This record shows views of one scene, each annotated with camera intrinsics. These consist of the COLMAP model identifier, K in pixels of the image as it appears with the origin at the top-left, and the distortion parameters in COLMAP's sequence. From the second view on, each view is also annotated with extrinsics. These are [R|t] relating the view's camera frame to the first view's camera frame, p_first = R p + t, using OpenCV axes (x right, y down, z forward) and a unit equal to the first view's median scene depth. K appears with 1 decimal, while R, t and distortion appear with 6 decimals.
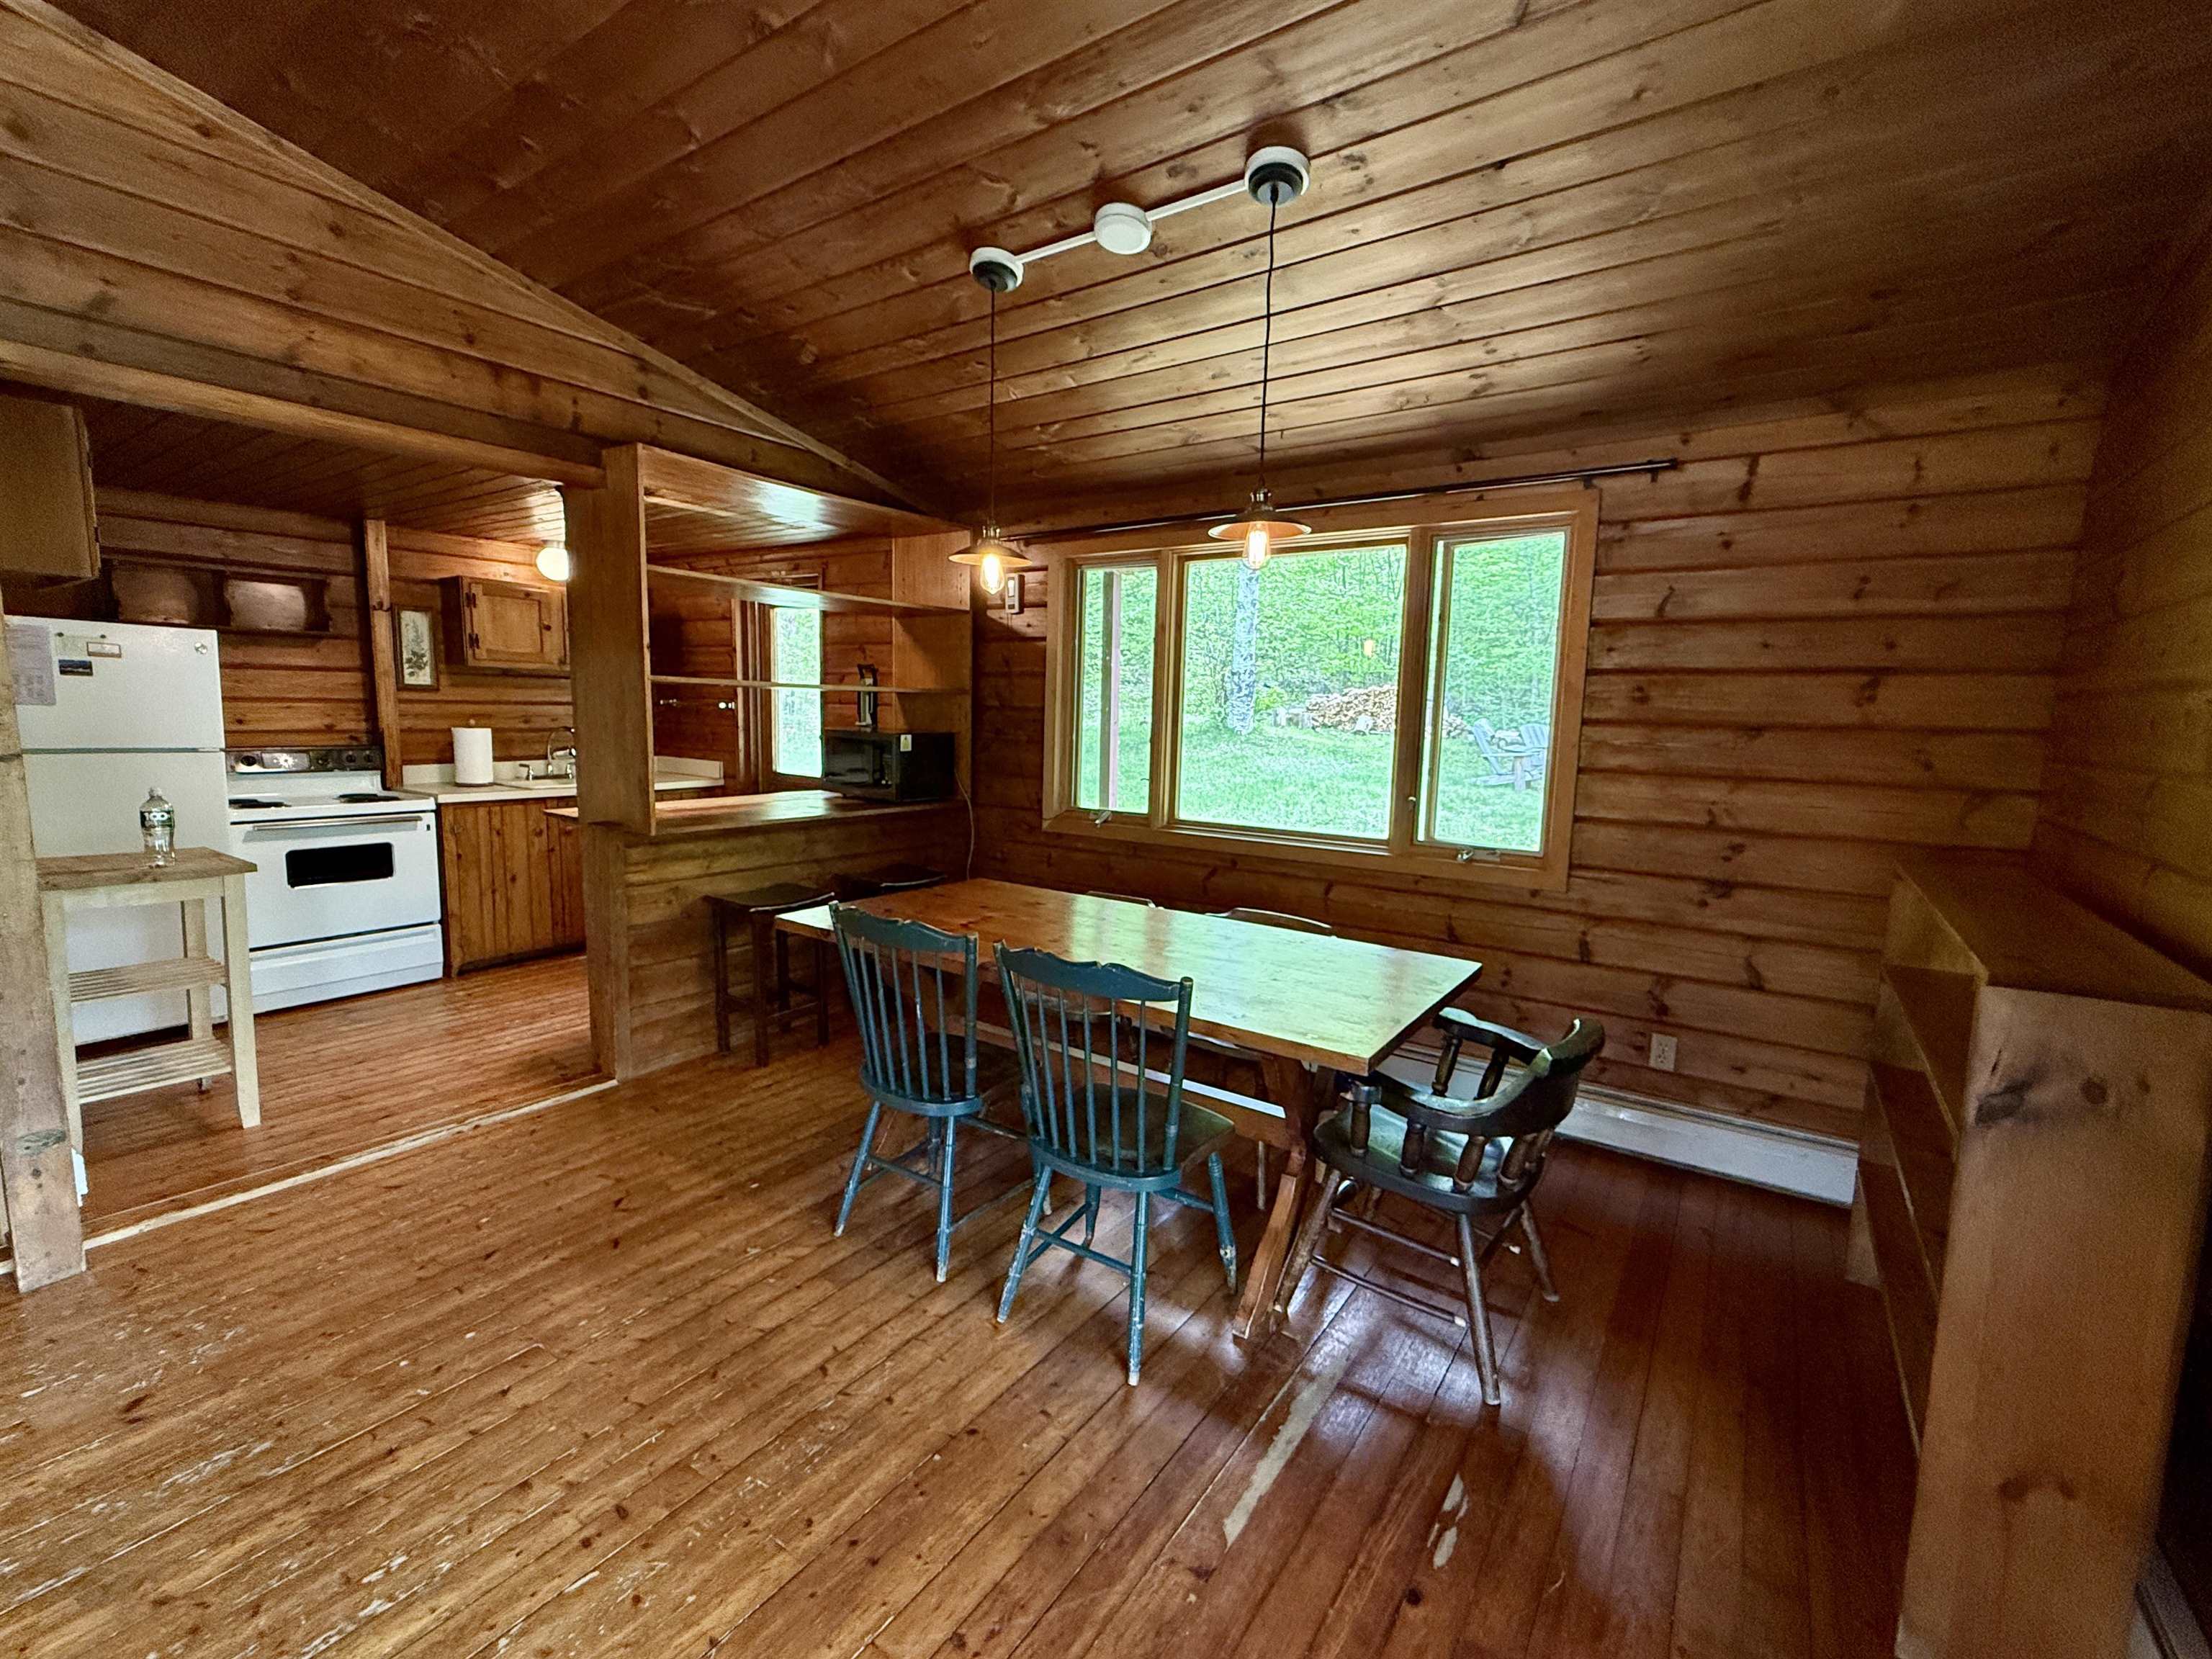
lens RADIAL K [[944.4, 0, 1107.3], [0, 944.4, 832.6], [0, 0, 1]] dist [0.000777, -0.000423]
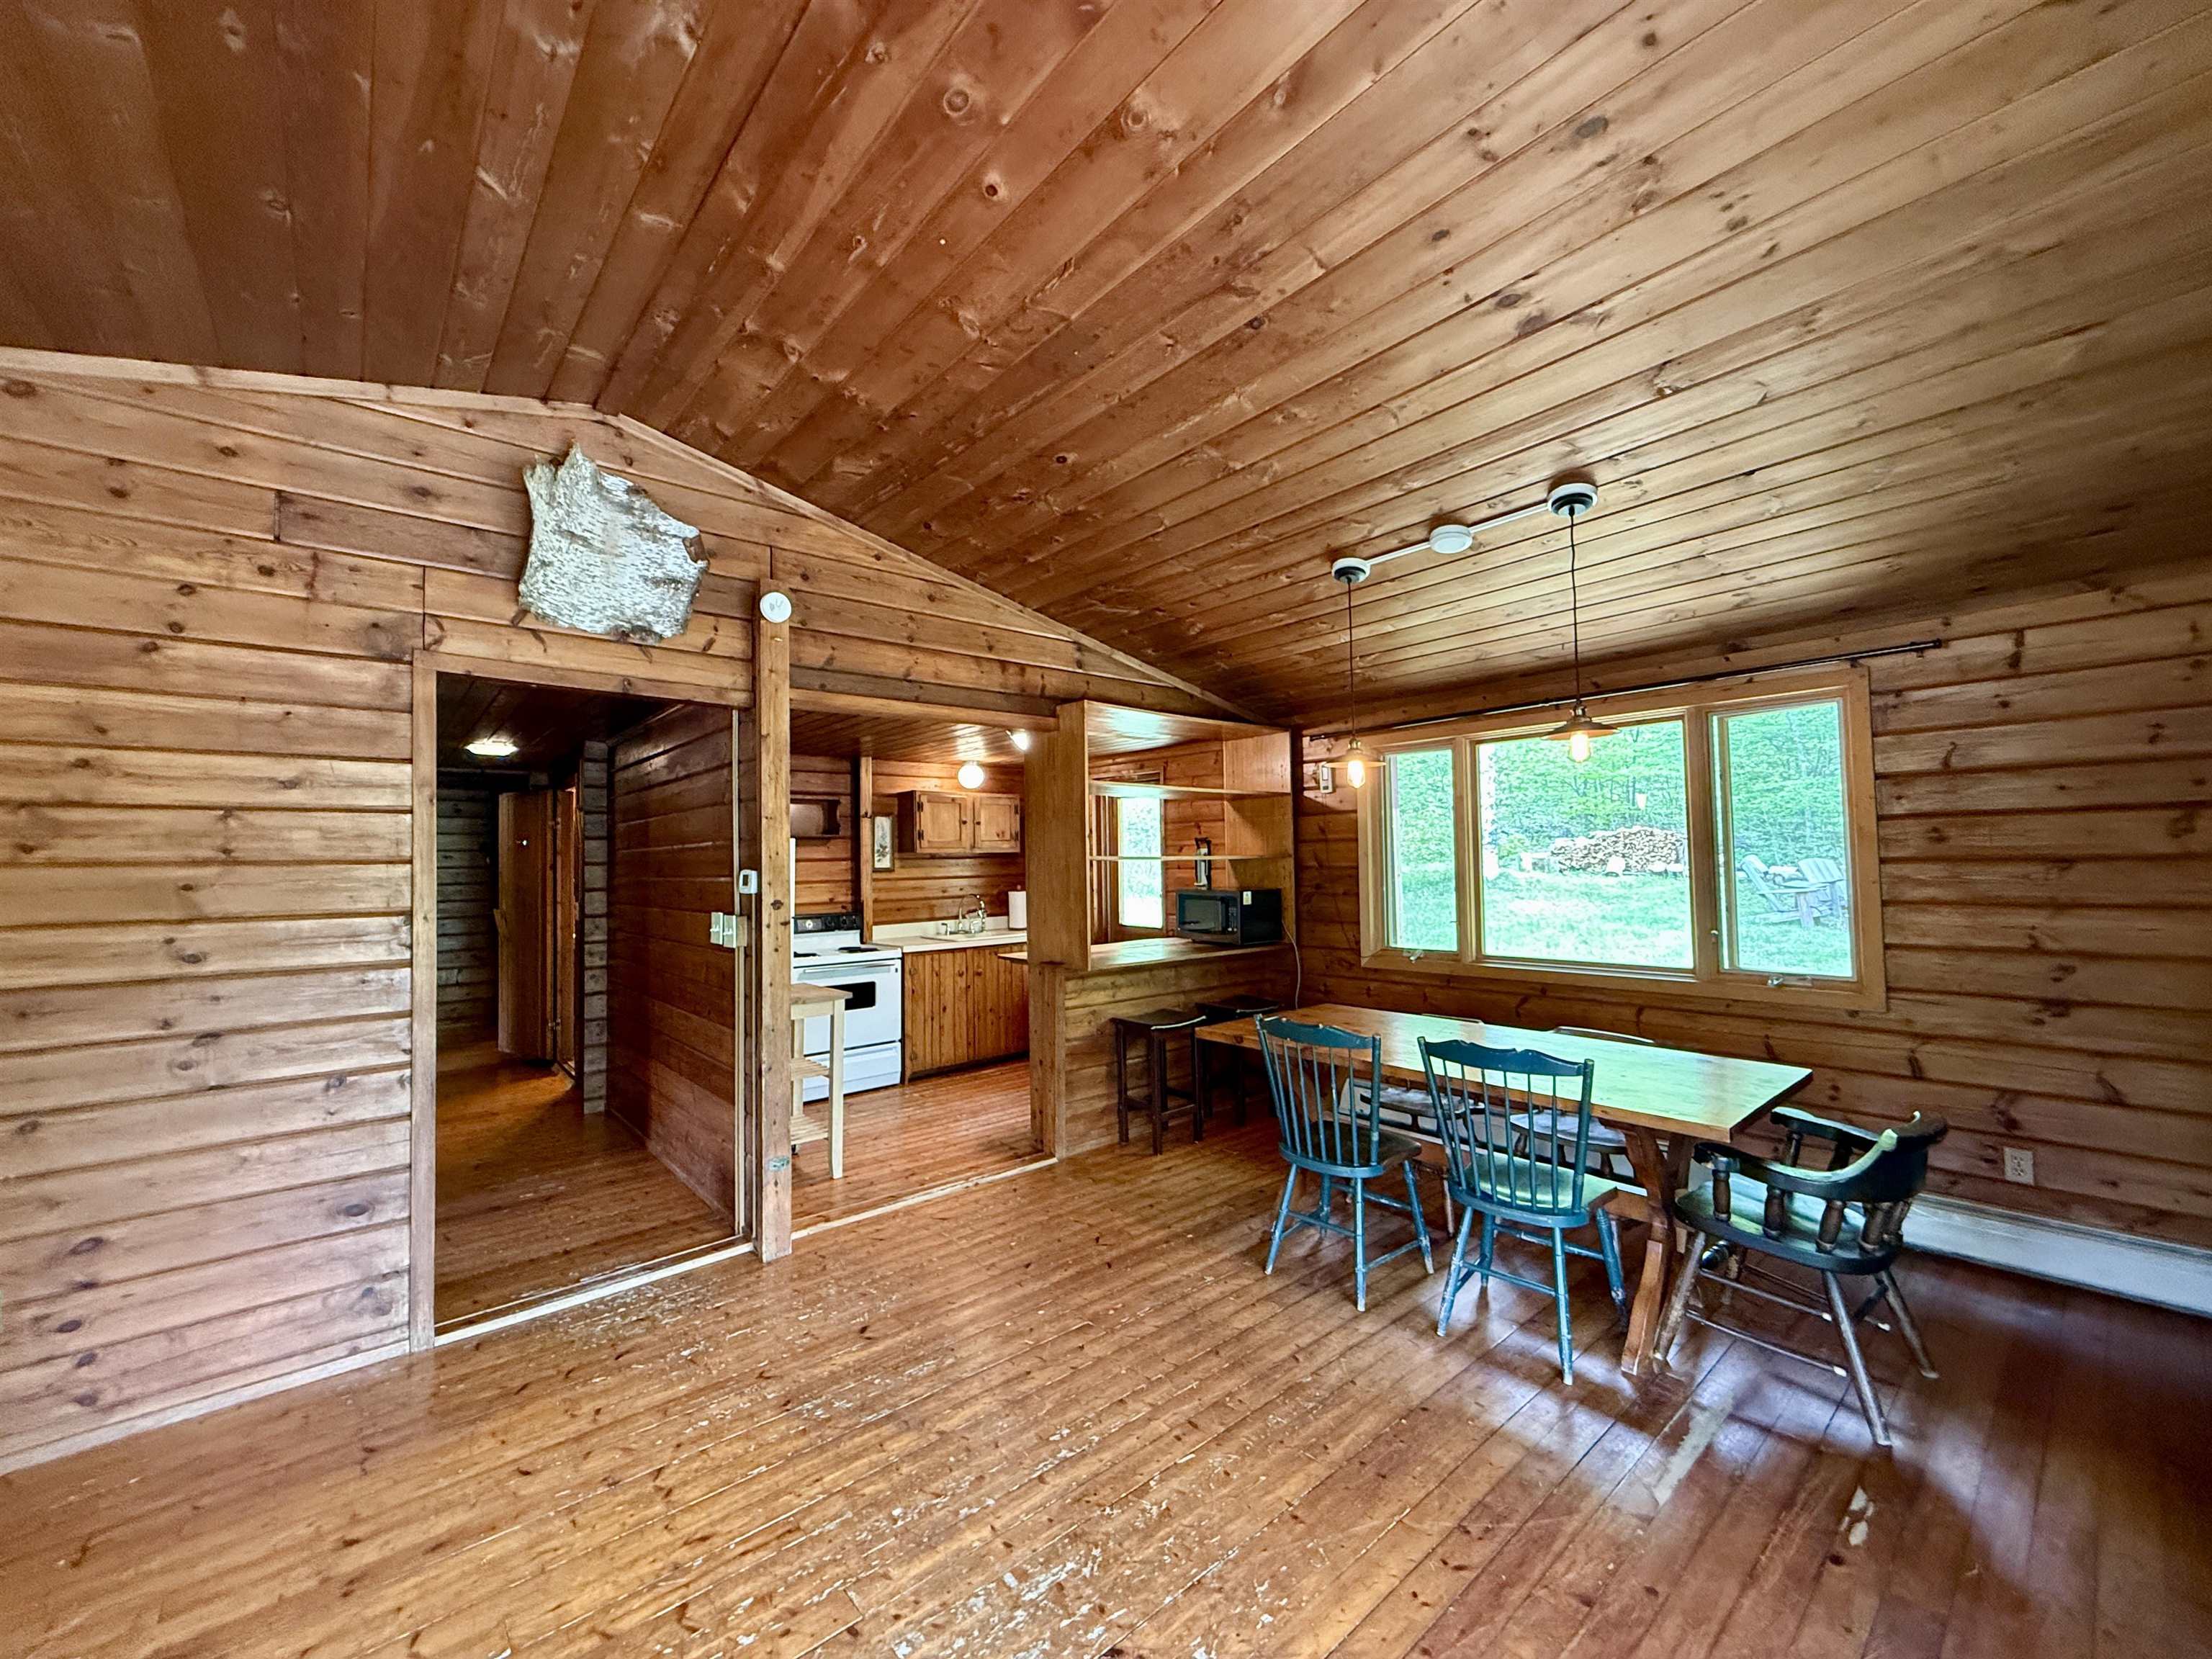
lens RADIAL K [[875.8, 0, 1101.1], [0, 875.8, 832.3], [0, 0, 1]] dist [-0.000147, -0.000428]
pose [[0.965975, -0.051469, -0.253464, -0.136953], [0.008365, 0.985704, -0.168281, 0.019783], [0.258502, 0.160435, 0.952595, -0.257929]]
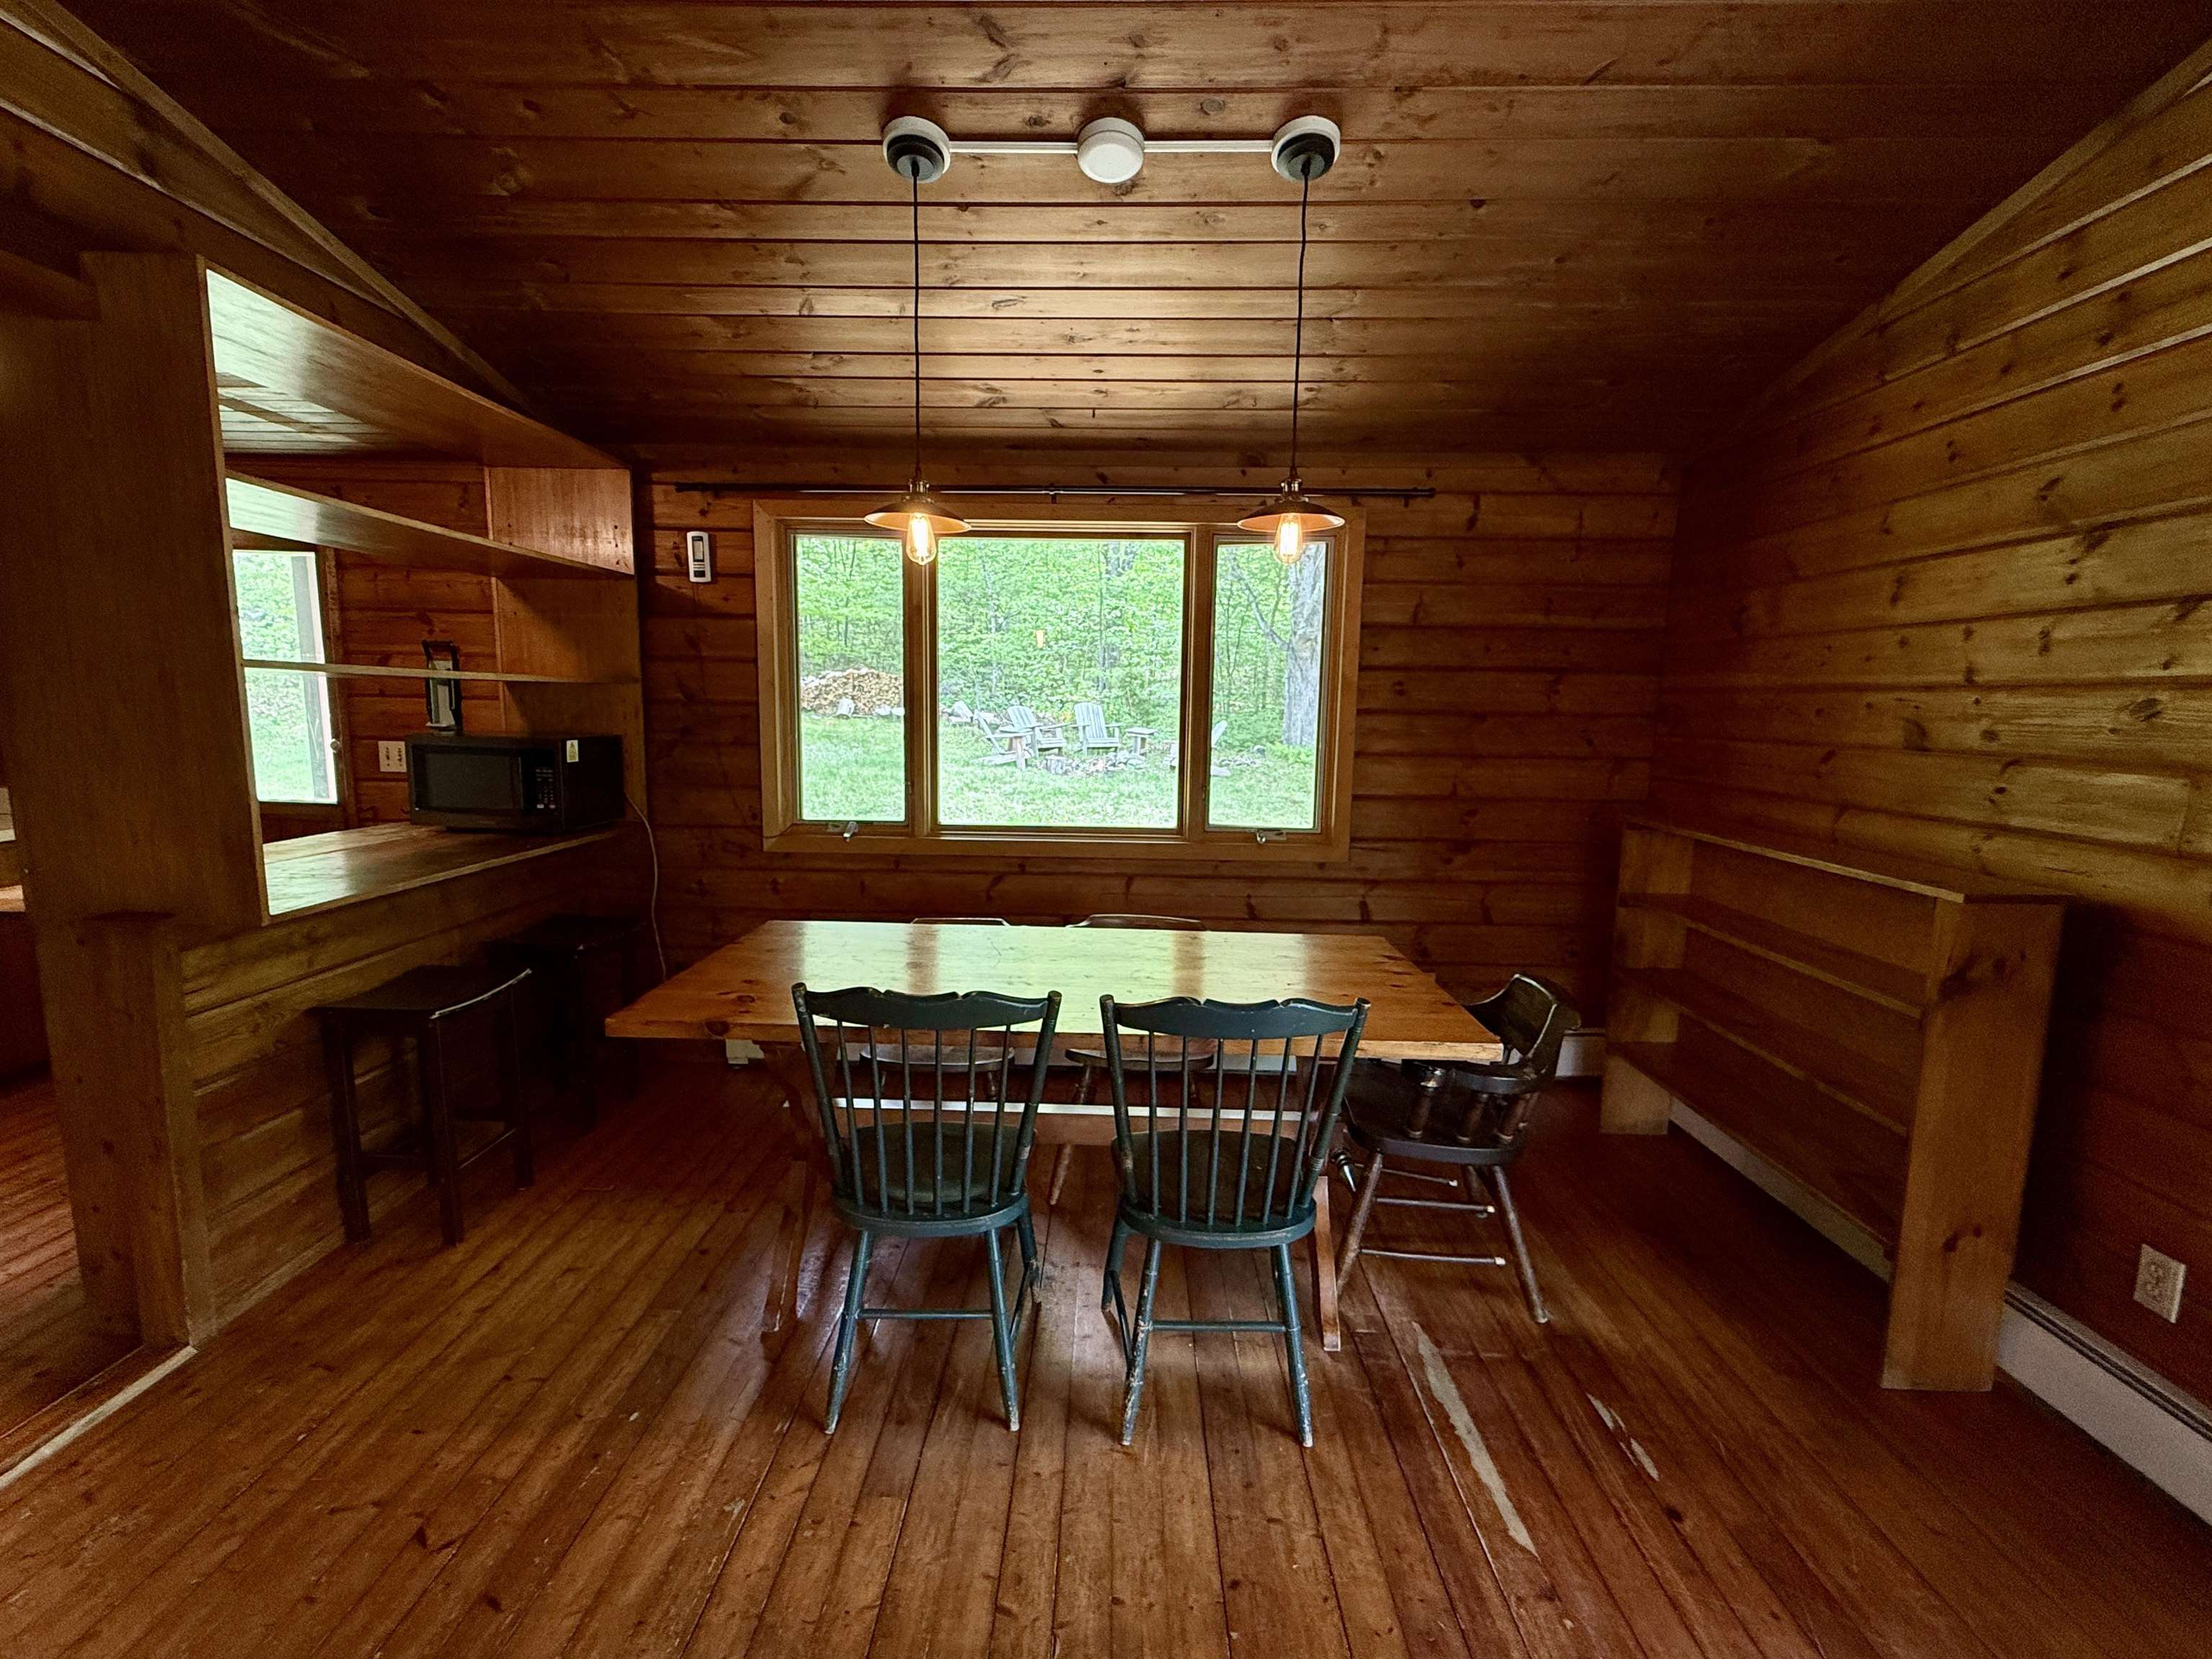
lens RADIAL K [[944.4, 0, 1103.2], [0, 944.4, 832.2], [0, 0, 1]] dist [0.000777, -0.000423]
pose [[0.831537, -0.086230, 0.548736, -0.381813], [0.075710, 0.996252, 0.041827, -0.042937], [-0.550286, 0.006764, 0.834949, 0.215376]]
